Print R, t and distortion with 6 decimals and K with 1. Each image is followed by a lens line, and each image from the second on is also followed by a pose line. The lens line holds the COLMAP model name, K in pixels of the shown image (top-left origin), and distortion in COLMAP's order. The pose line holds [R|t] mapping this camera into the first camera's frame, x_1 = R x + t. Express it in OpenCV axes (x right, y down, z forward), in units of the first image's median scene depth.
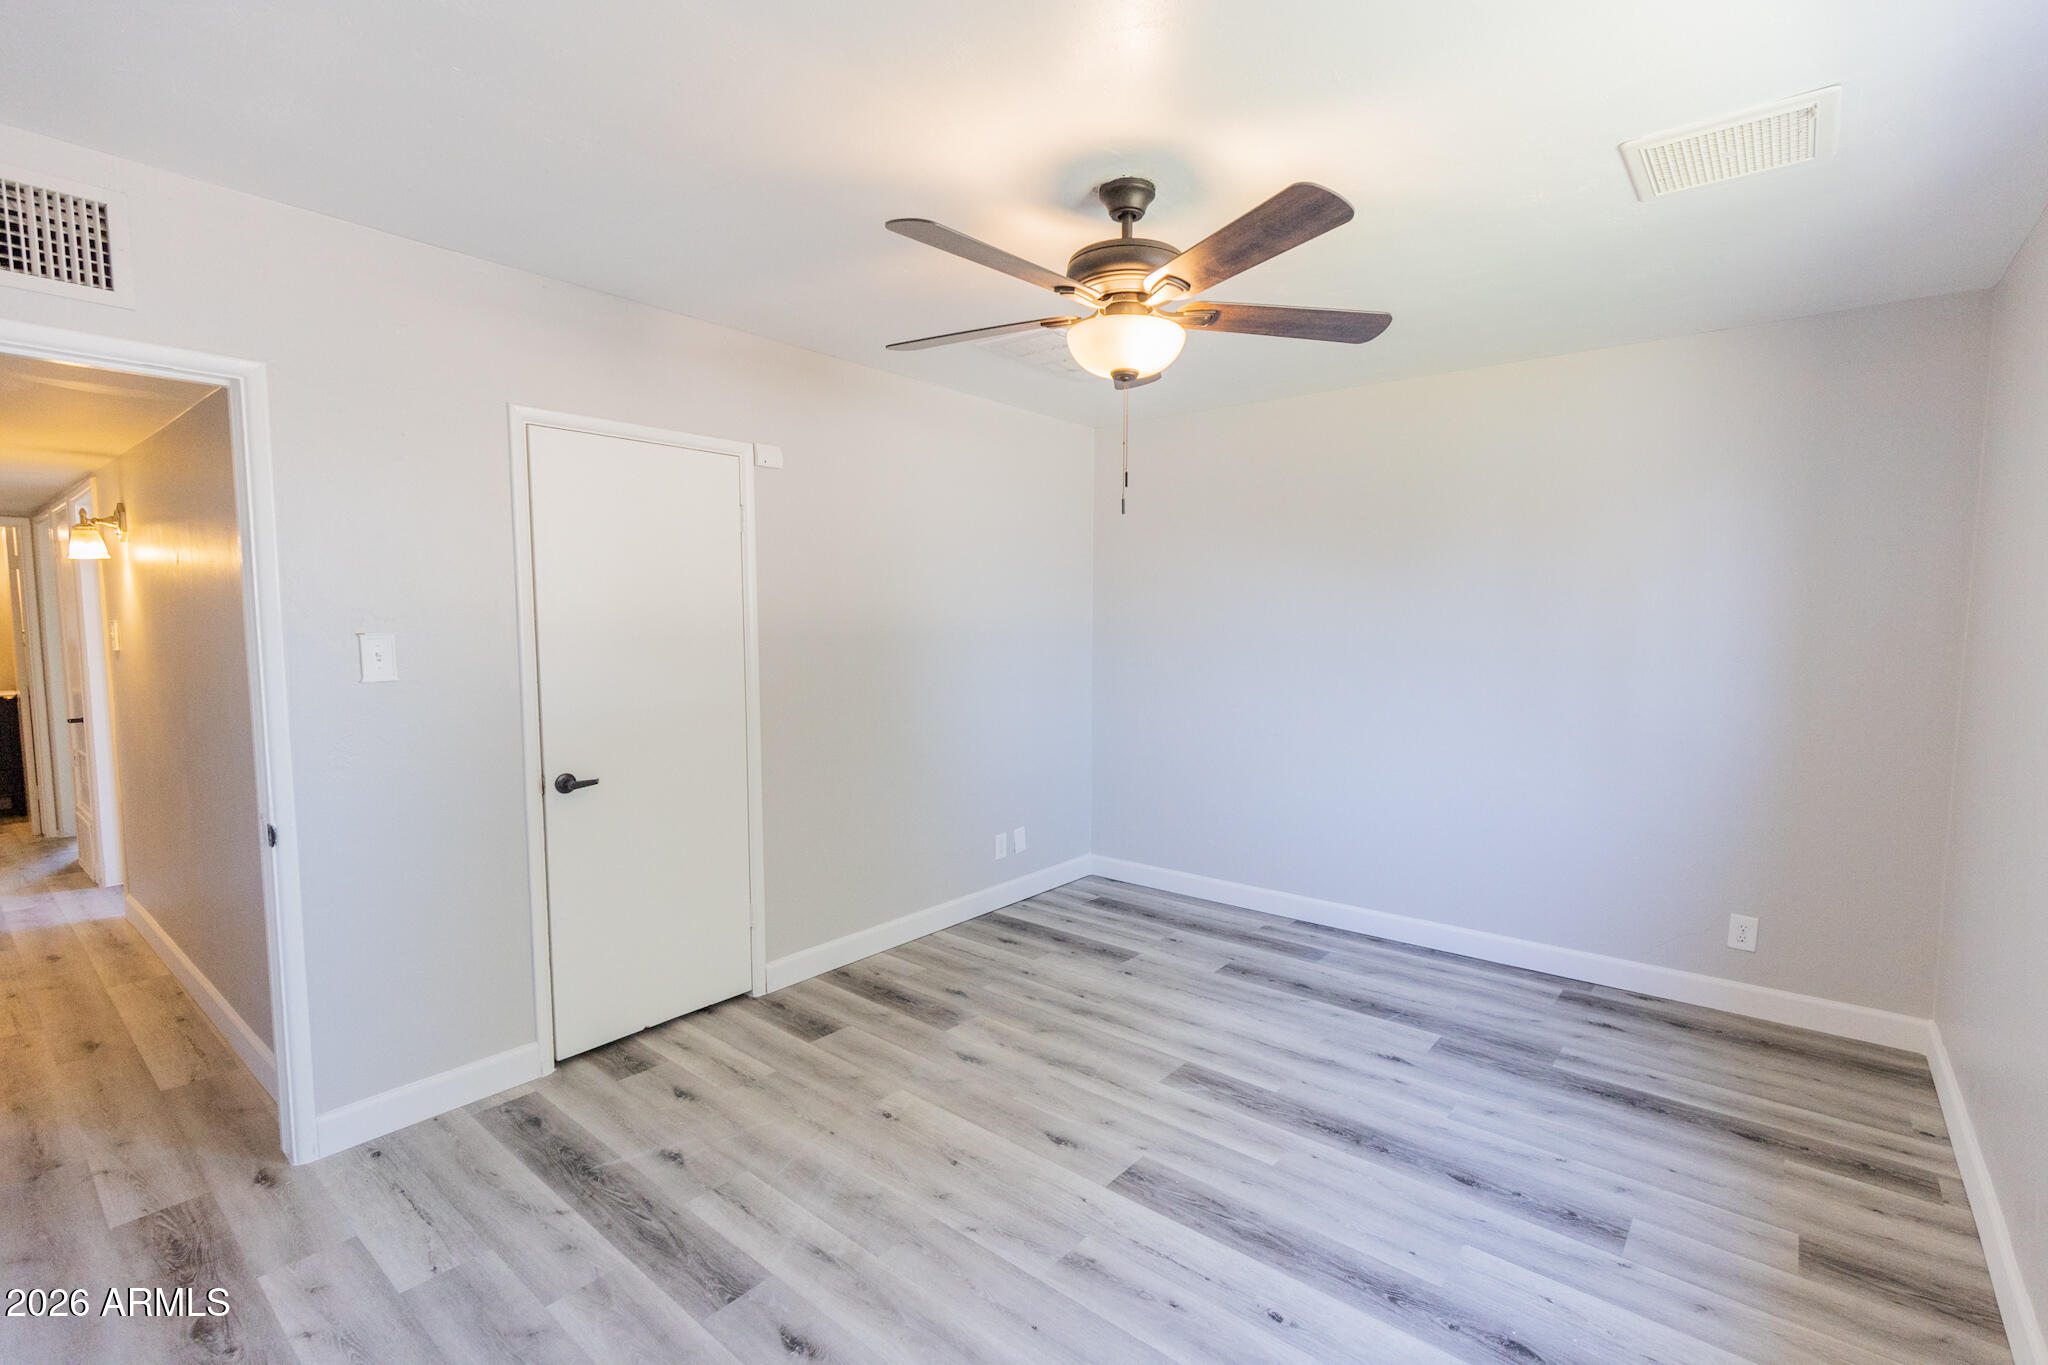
lens RADIAL K [[918.6, 0, 1035.5], [0, 918.6, 687.7], [0, 0, 1]] dist [0.004648, -0.000189]
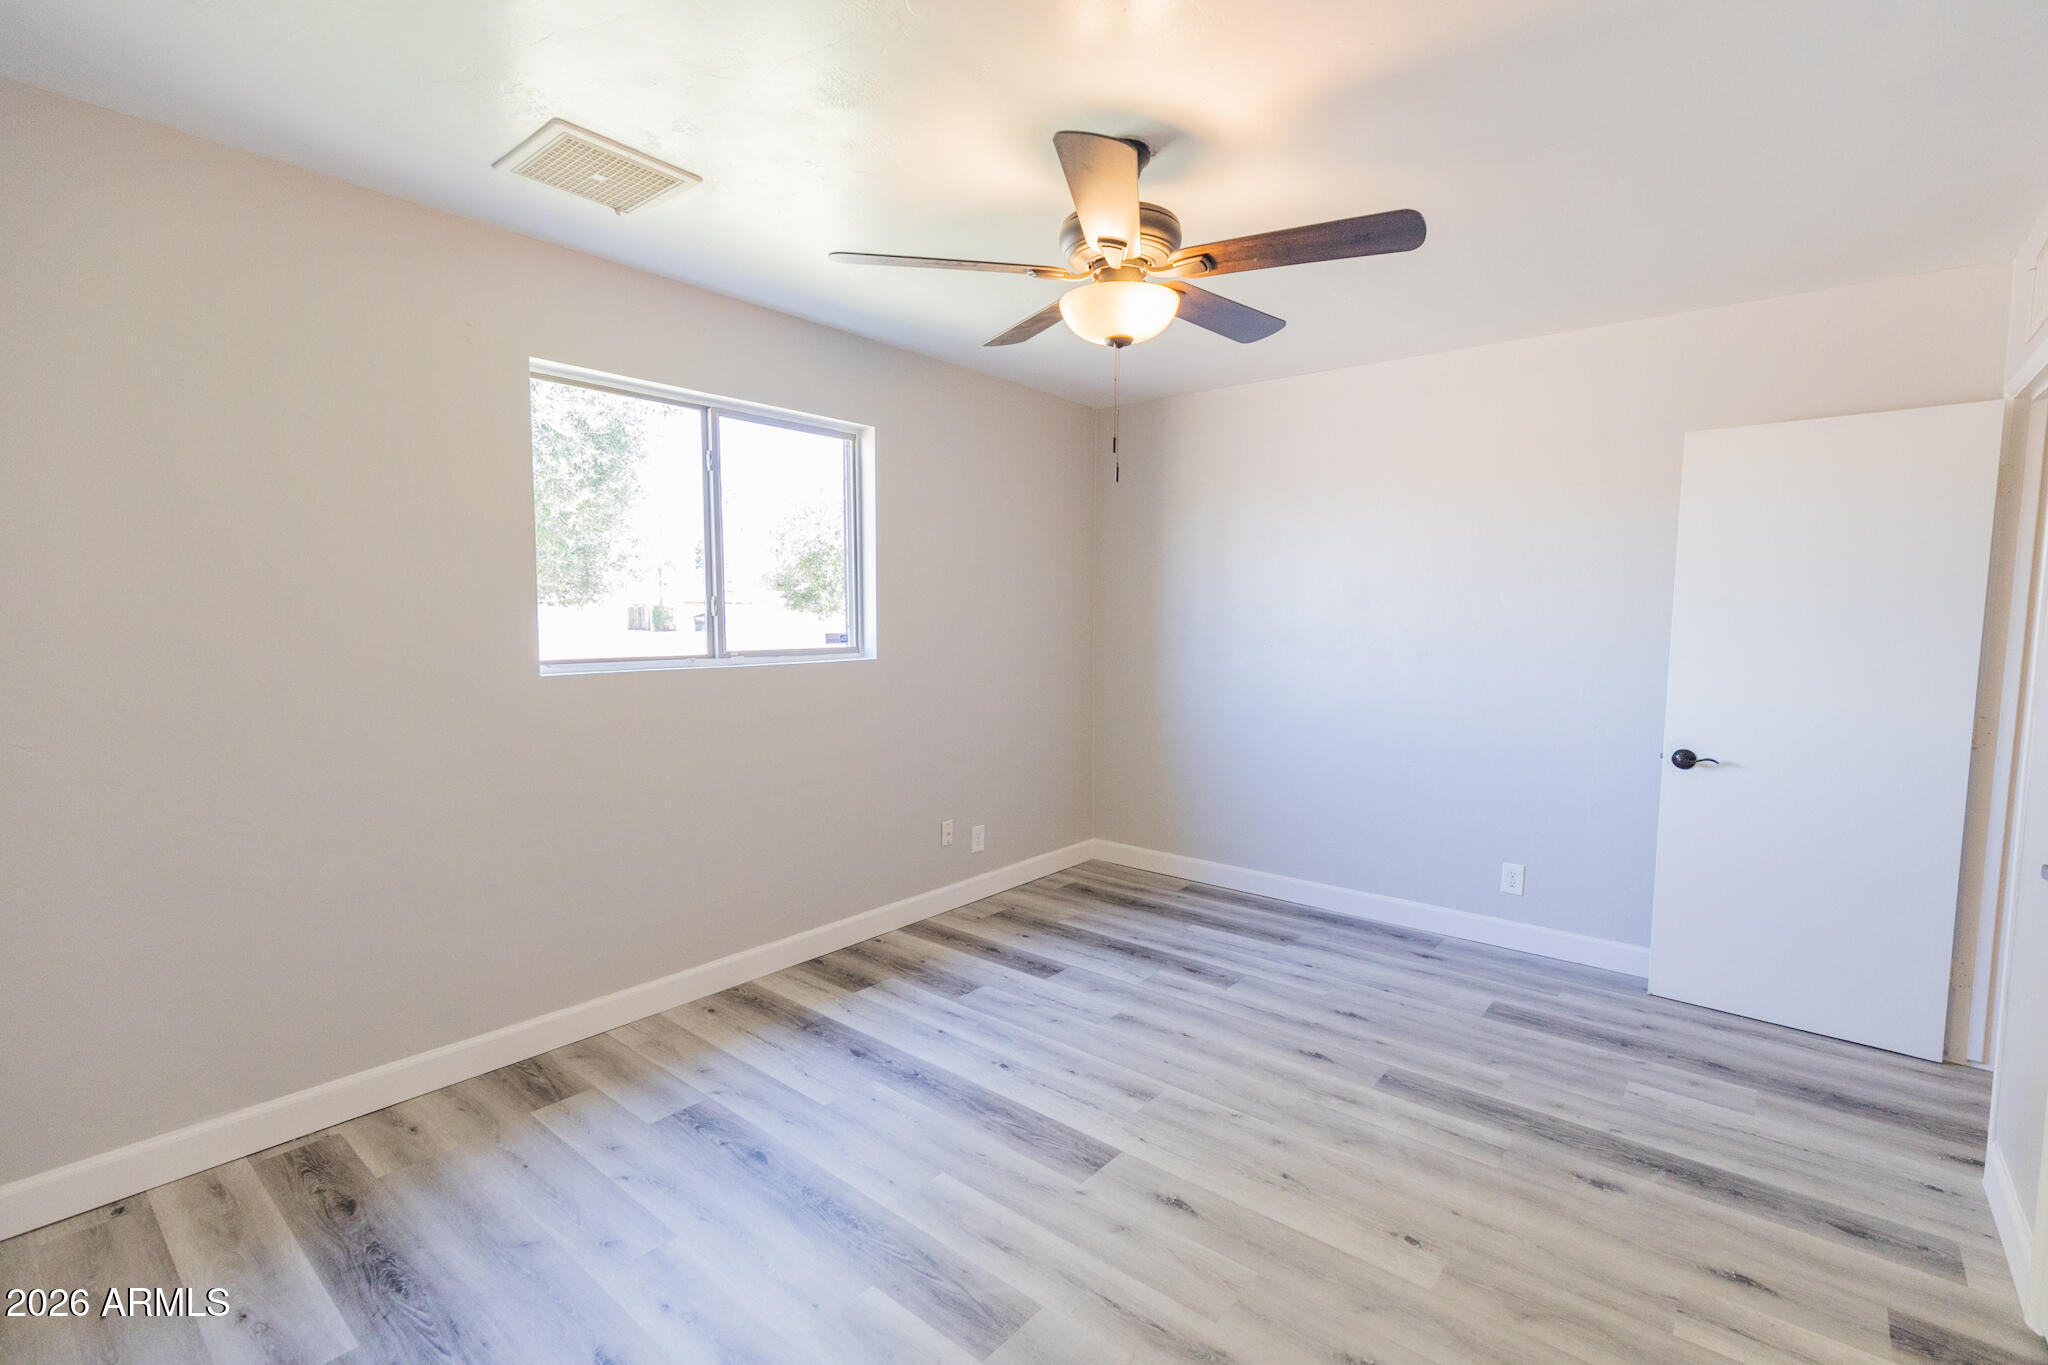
lens RADIAL K [[918.6, 0, 1035.5], [0, 918.6, 687.7], [0, 0, 1]] dist [0.004648, -0.000189]
pose [[-0.999986, -0.005130, 0.001603, 0.171368], [-0.004818, 0.987802, 0.155641, -0.116934], [-0.002382, 0.155631, -0.987812, 1.911366]]
